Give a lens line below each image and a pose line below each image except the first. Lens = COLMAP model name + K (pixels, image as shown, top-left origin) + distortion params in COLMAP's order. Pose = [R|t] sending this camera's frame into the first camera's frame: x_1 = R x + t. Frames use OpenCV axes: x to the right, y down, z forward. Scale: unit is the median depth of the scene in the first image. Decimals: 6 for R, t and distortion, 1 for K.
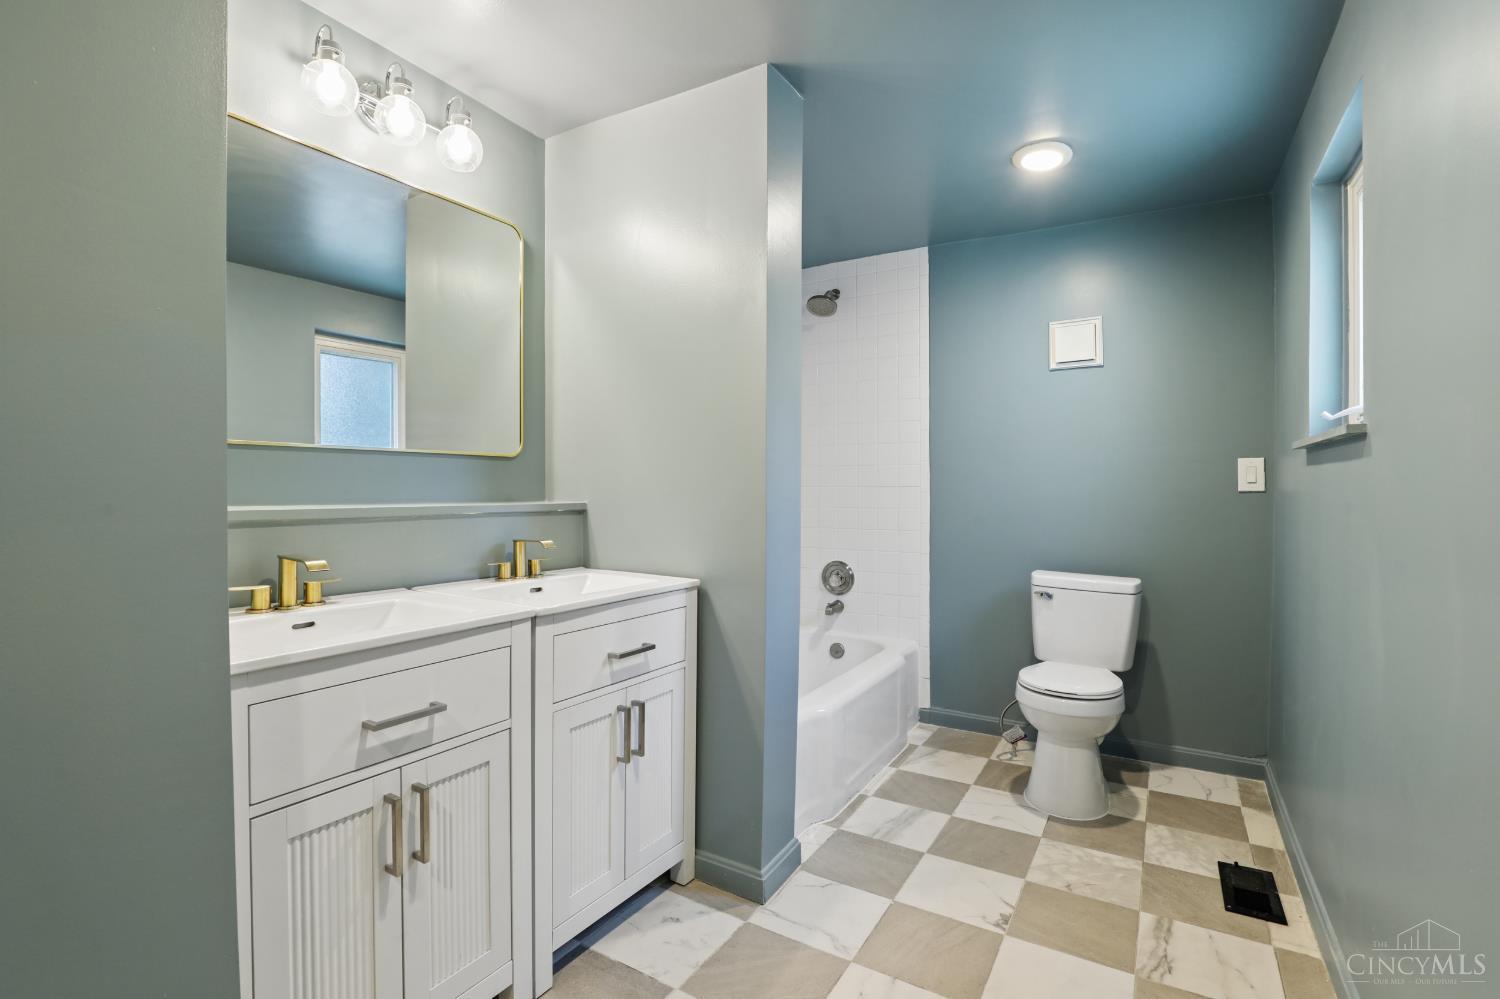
lens RADIAL K [[689.2, 0, 750.9], [0, 689.2, 493.8], [0, 0, 1]] dist [-0.033320, 0.005342]
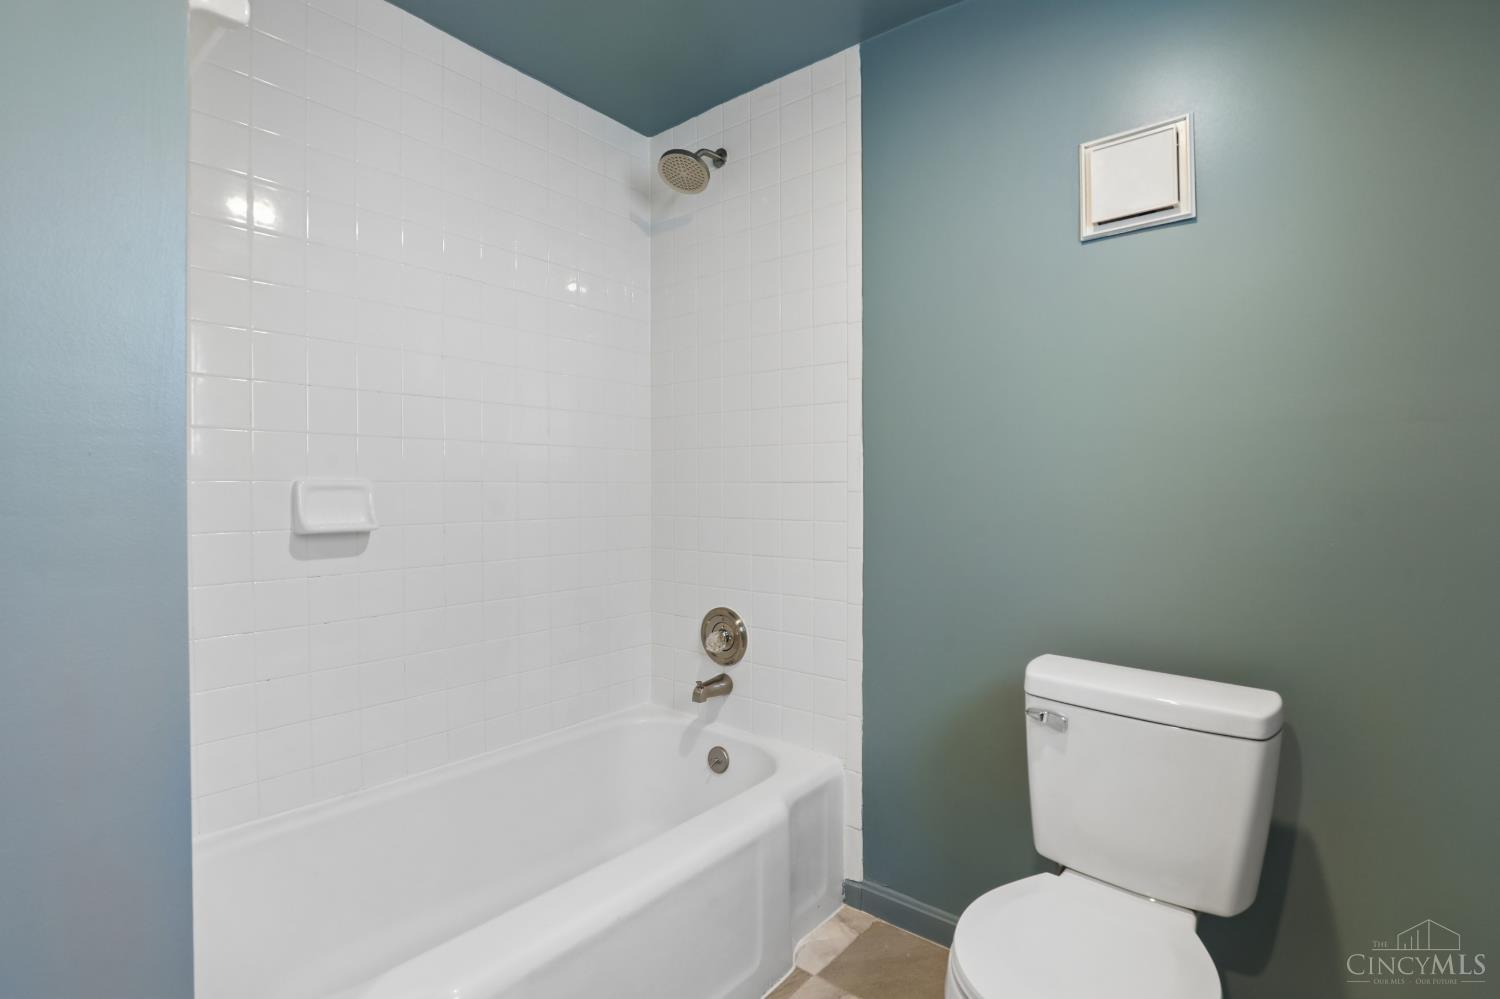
lens RADIAL K [[692.5, 0, 750.0], [0, 692.5, 499.5], [0, 0, 1]] dist [-0.033322, 0.000228]
pose [[0.987912, 0.002125, -0.155001, 0.300983], [-0.000628, 0.999953, 0.009705, -0.002231], [0.155014, -0.009490, 0.987867, 0.518056]]
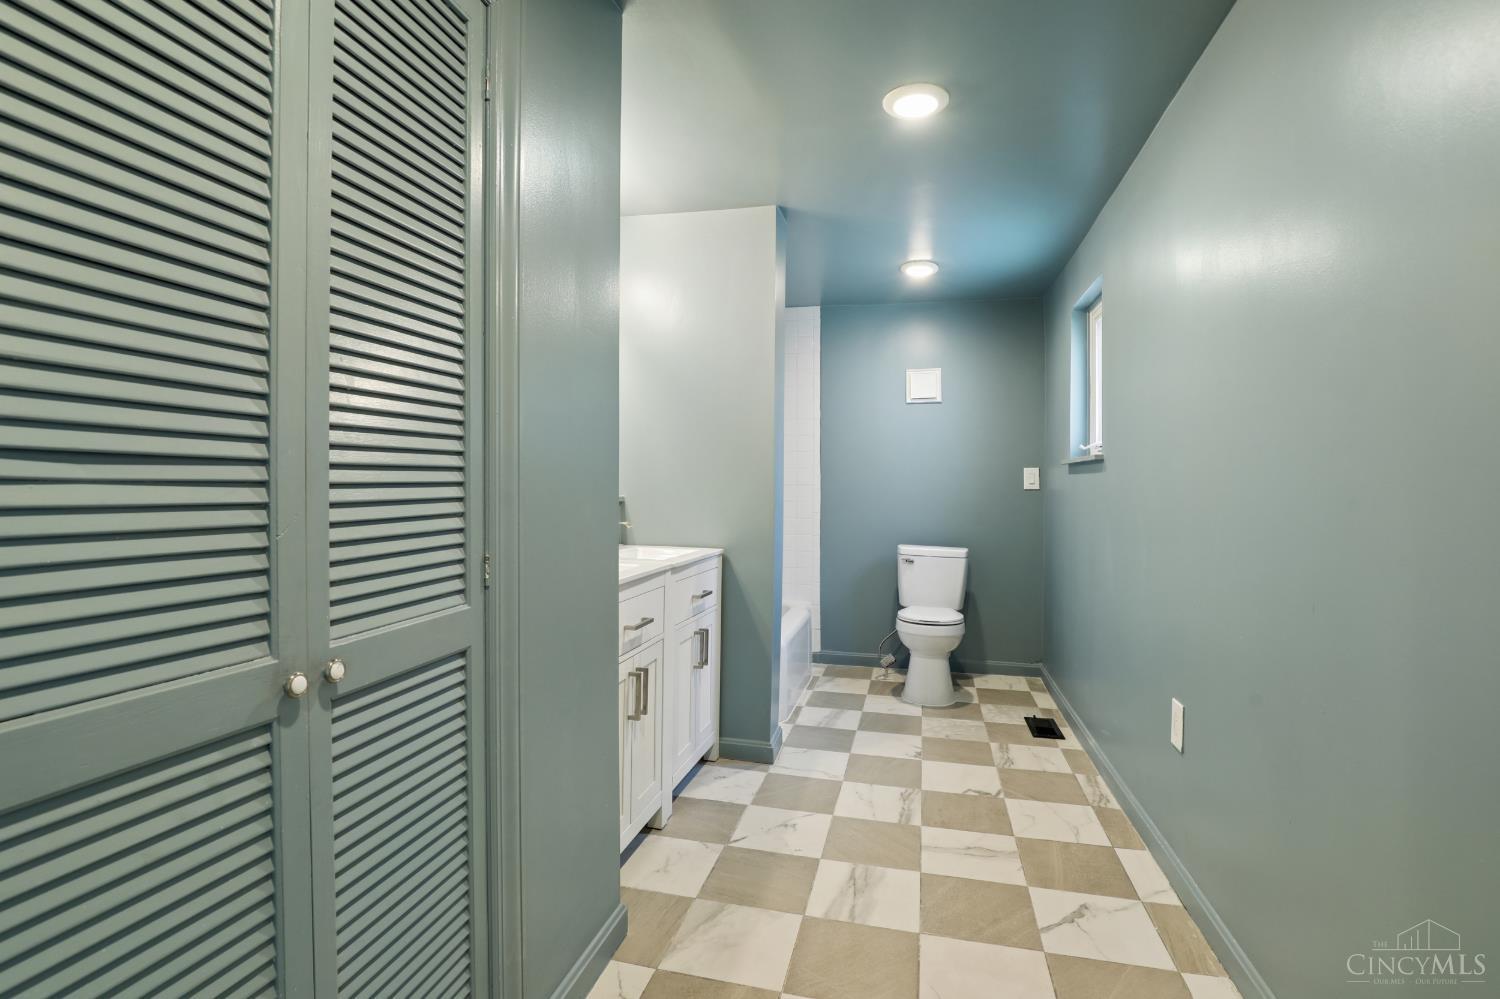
lens RADIAL K [[694.7, 0, 744.1], [0, 694.7, 481.0], [0, 0, 1]] dist [-0.034509, 0.000207]
pose [[0.957059, 0.006755, 0.289814, -0.321820], [-0.002626, 0.999889, -0.014635, 0.001635], [-0.289880, 0.013246, 0.956971, -0.294033]]
